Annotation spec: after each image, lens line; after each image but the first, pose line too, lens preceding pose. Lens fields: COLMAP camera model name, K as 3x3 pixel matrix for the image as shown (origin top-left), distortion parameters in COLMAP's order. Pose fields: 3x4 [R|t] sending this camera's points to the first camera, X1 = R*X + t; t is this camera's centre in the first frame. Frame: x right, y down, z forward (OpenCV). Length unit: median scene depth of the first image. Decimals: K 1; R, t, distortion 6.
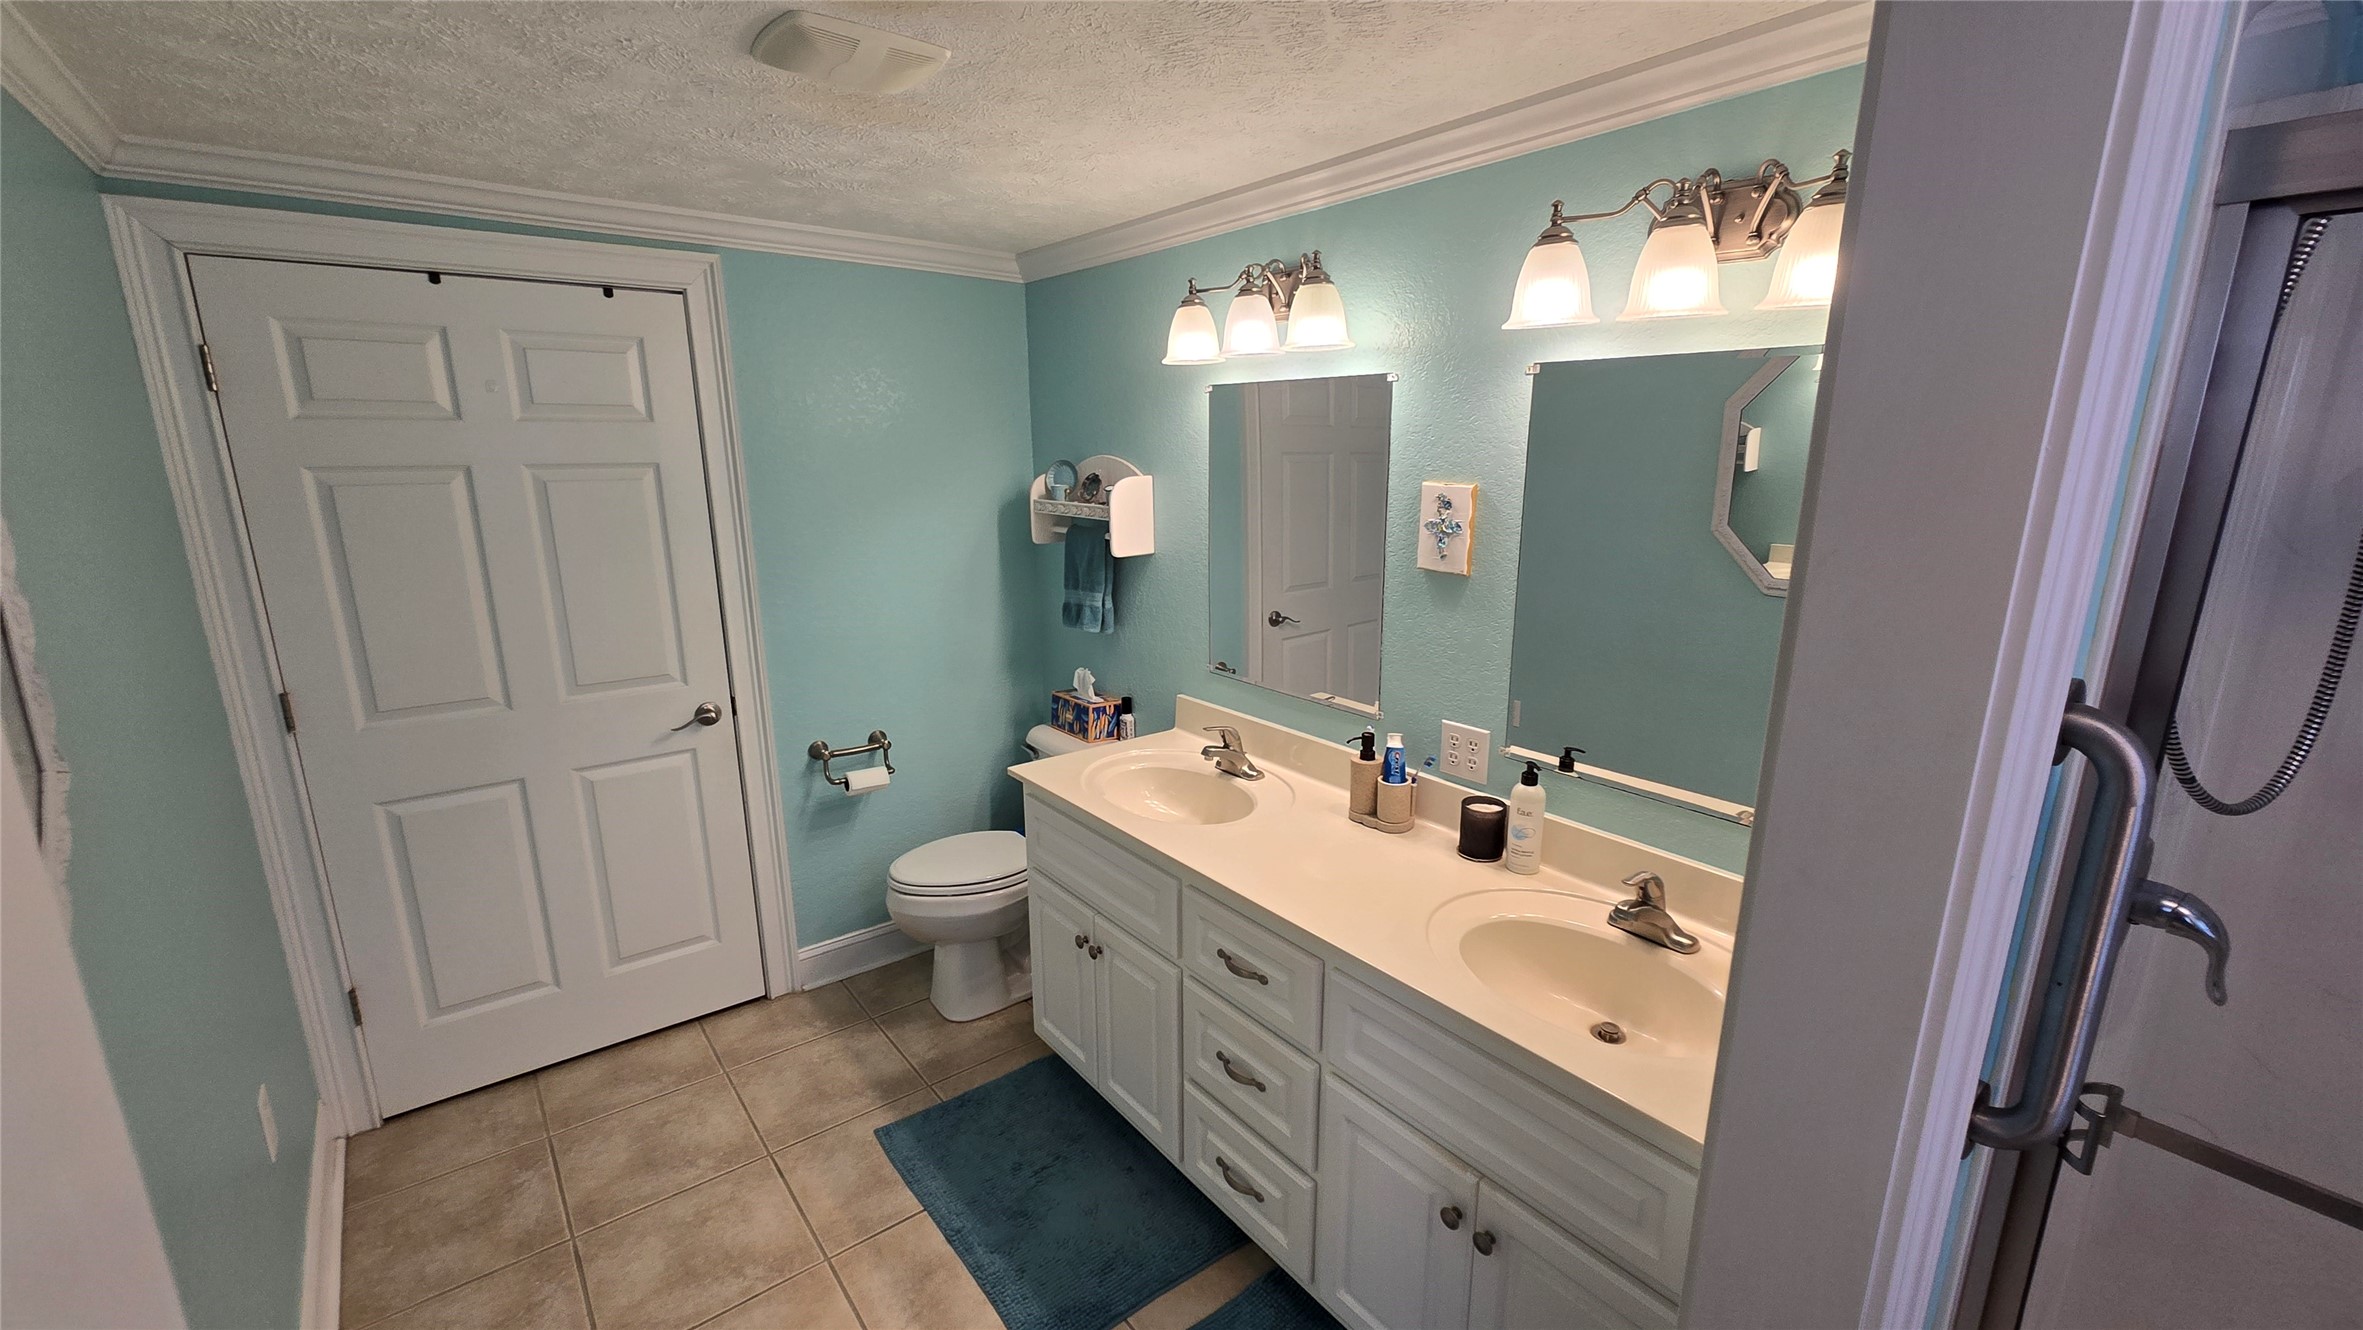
lens RADIAL K [[970.8, 0, 1186.4], [0, 970.8, 674.7], [0, 0, 1]] dist [0.002657, -0.000032]
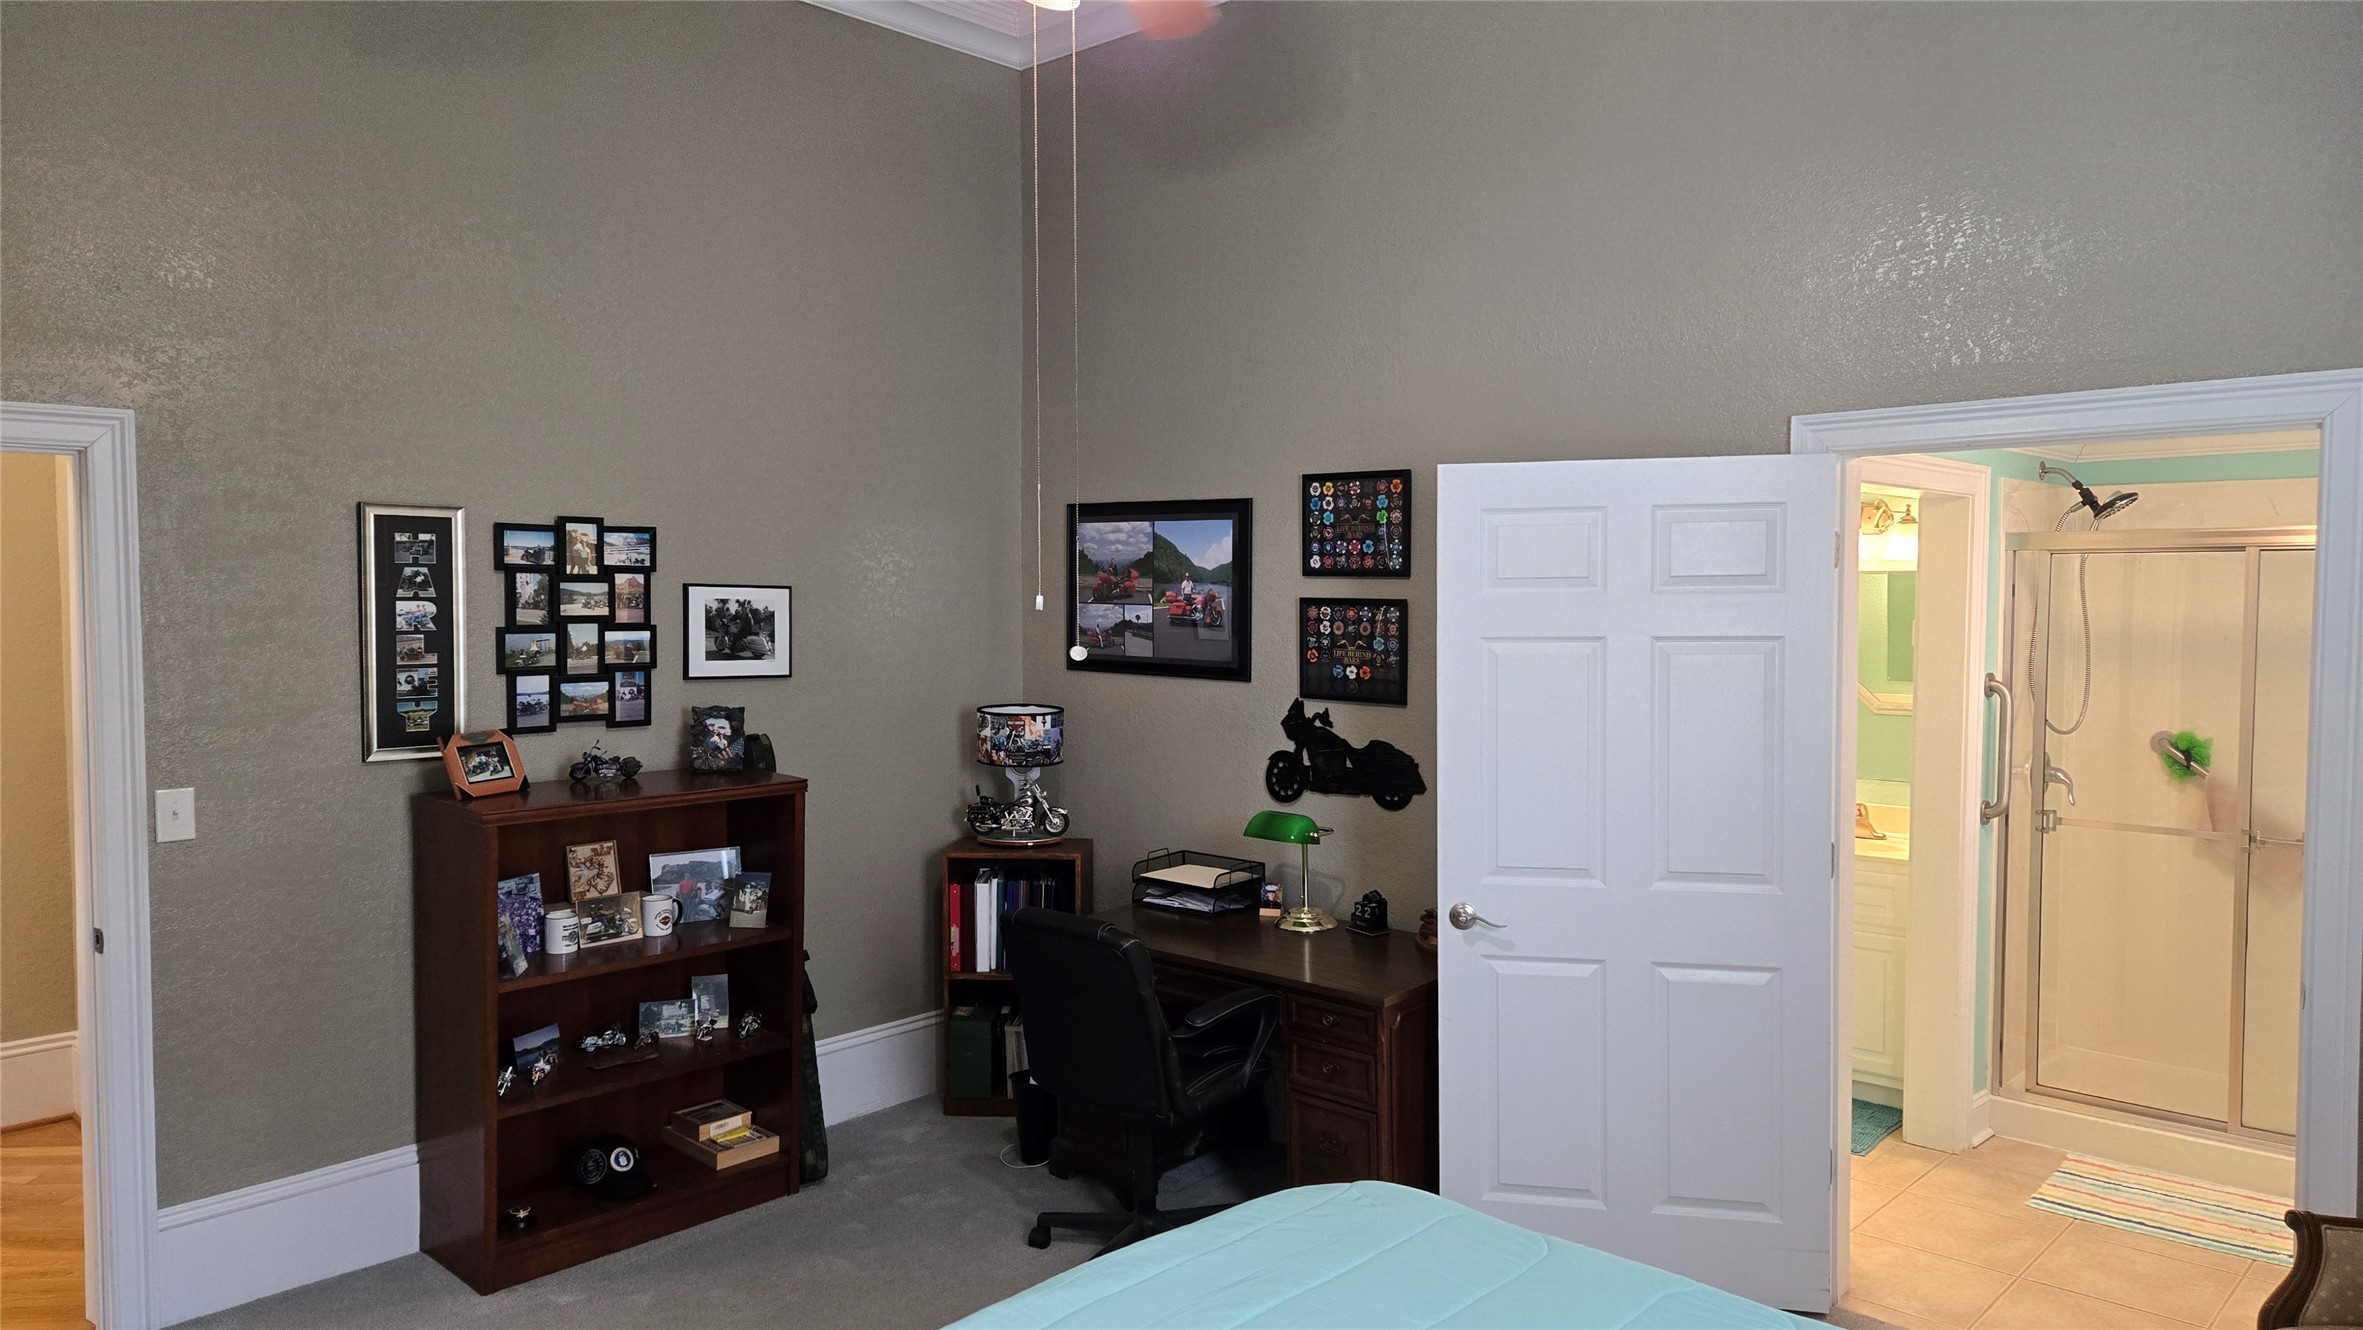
lens RADIAL K [[1564.3, 0, 1186.3], [0, 1564.3, 667.2], [0, 0, 1]] dist [0.025523, 0.000680]
pose [[0.986534, -0.010507, 0.163220, -1.314906], [0.041328, 0.981564, -0.186610, 0.419266], [-0.158251, 0.190843, 0.968780, -1.842412]]
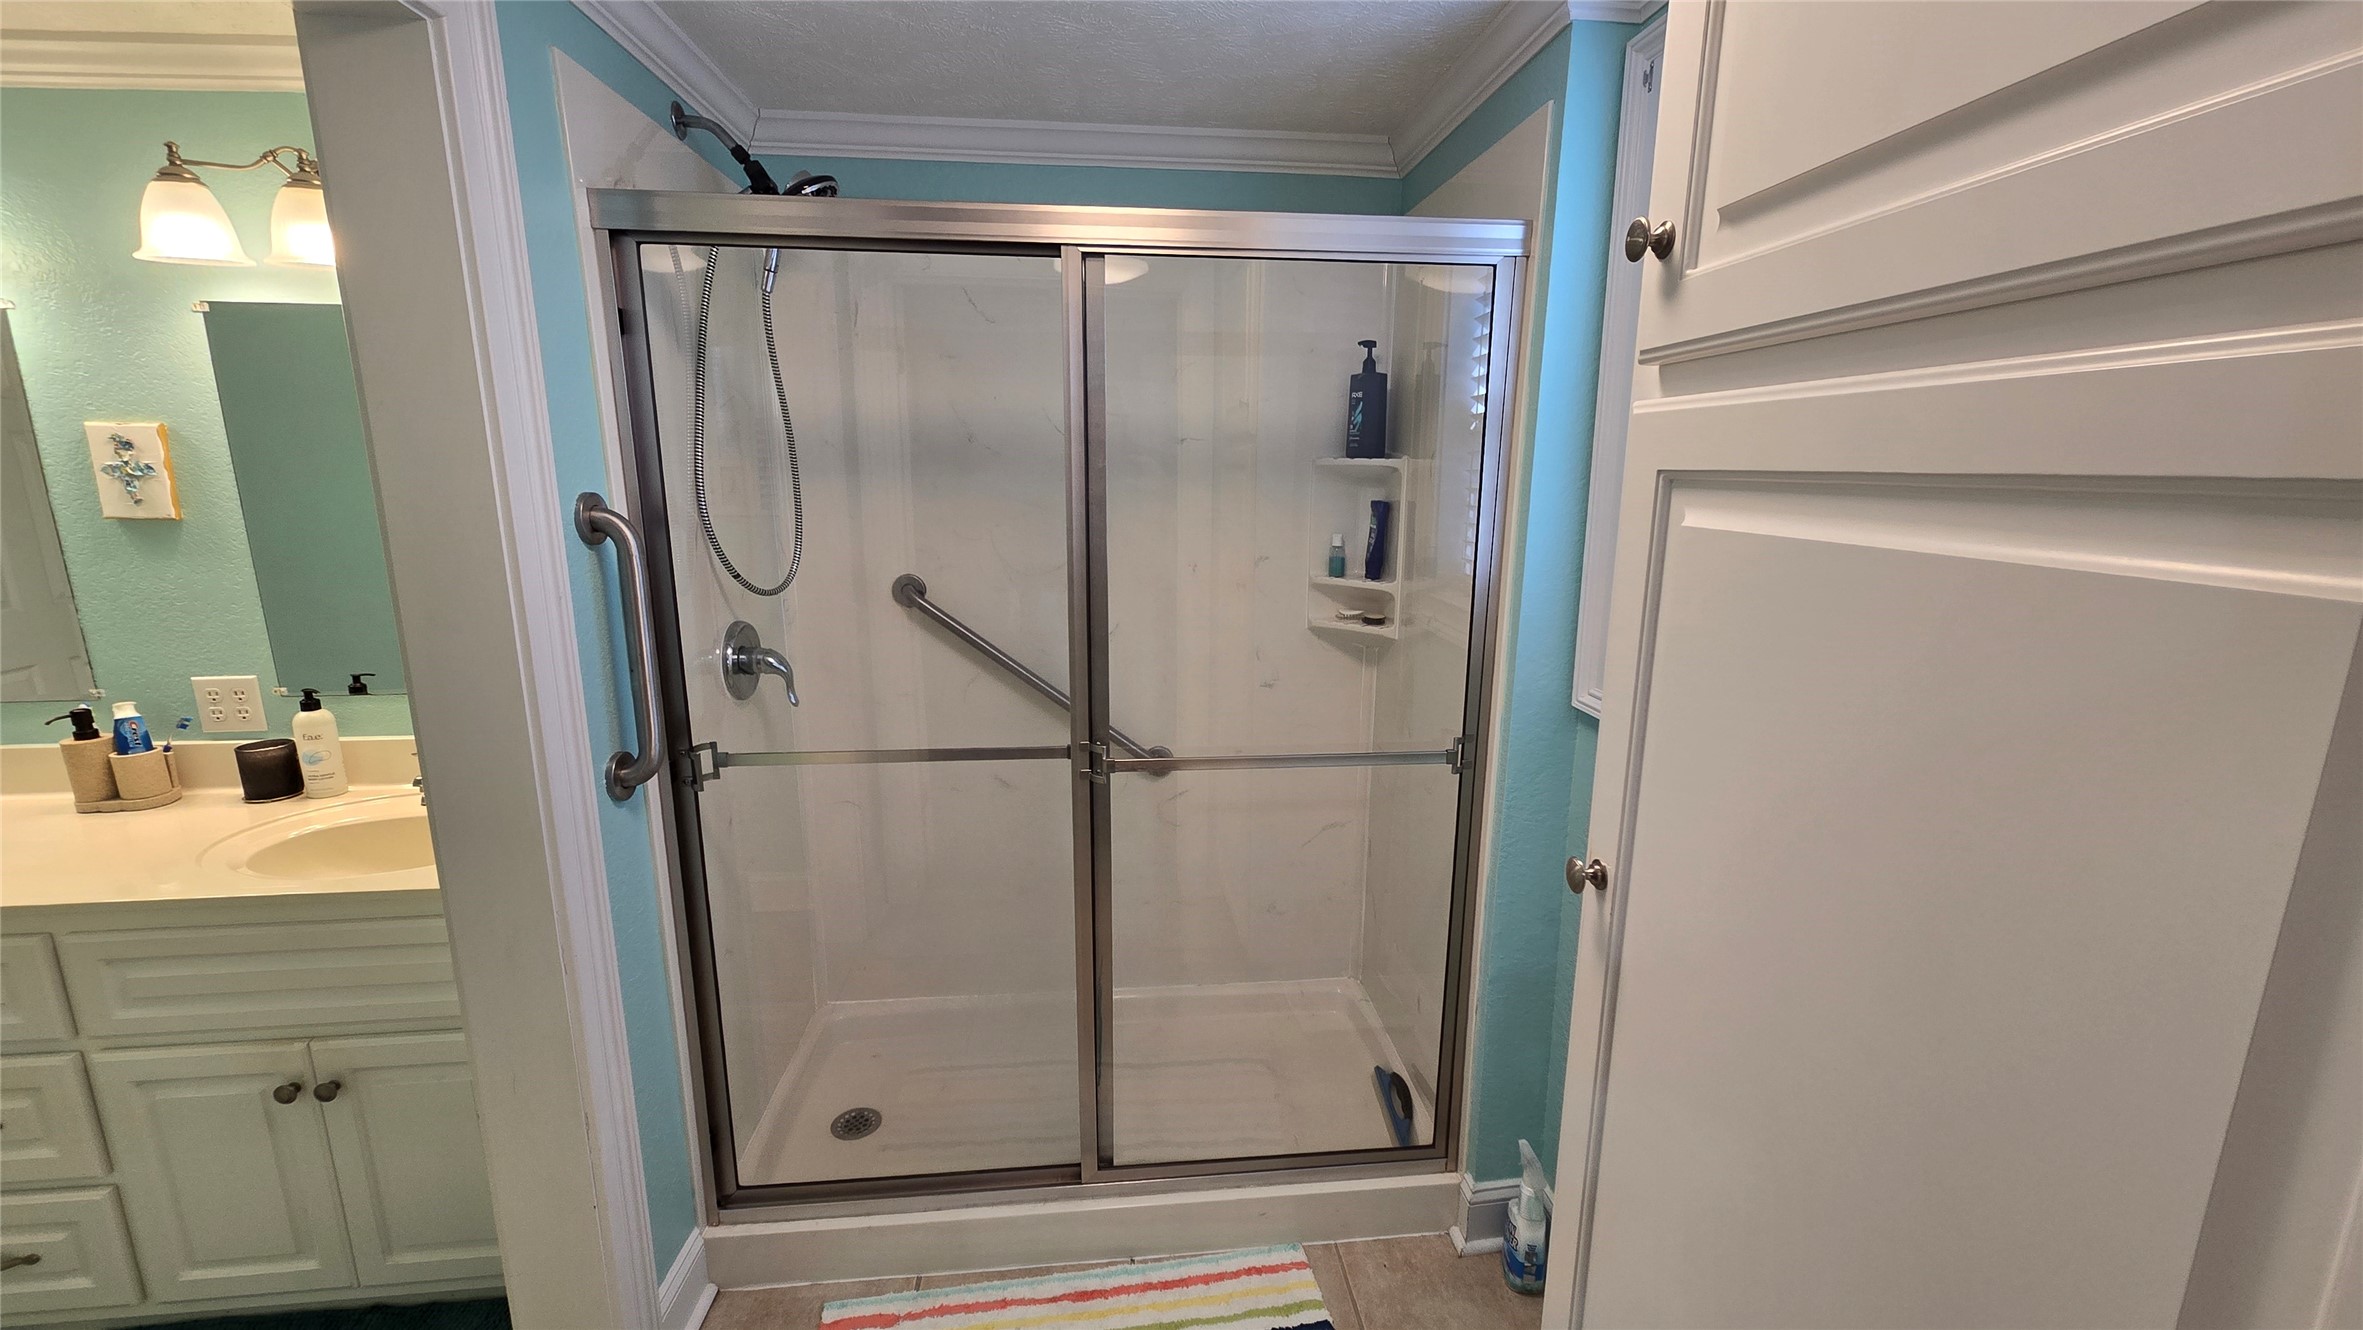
lens RADIAL K [[970.8, 0, 1185.0], [0, 970.8, 667.8], [0, 0, 1]] dist [0.002657, -0.000032]
pose [[0.532081, -0.172966, 0.828838, -0.004326], [0.197412, 0.977275, 0.077212, 0.167184], [-0.823358, 0.122540, 0.554136, -0.342329]]
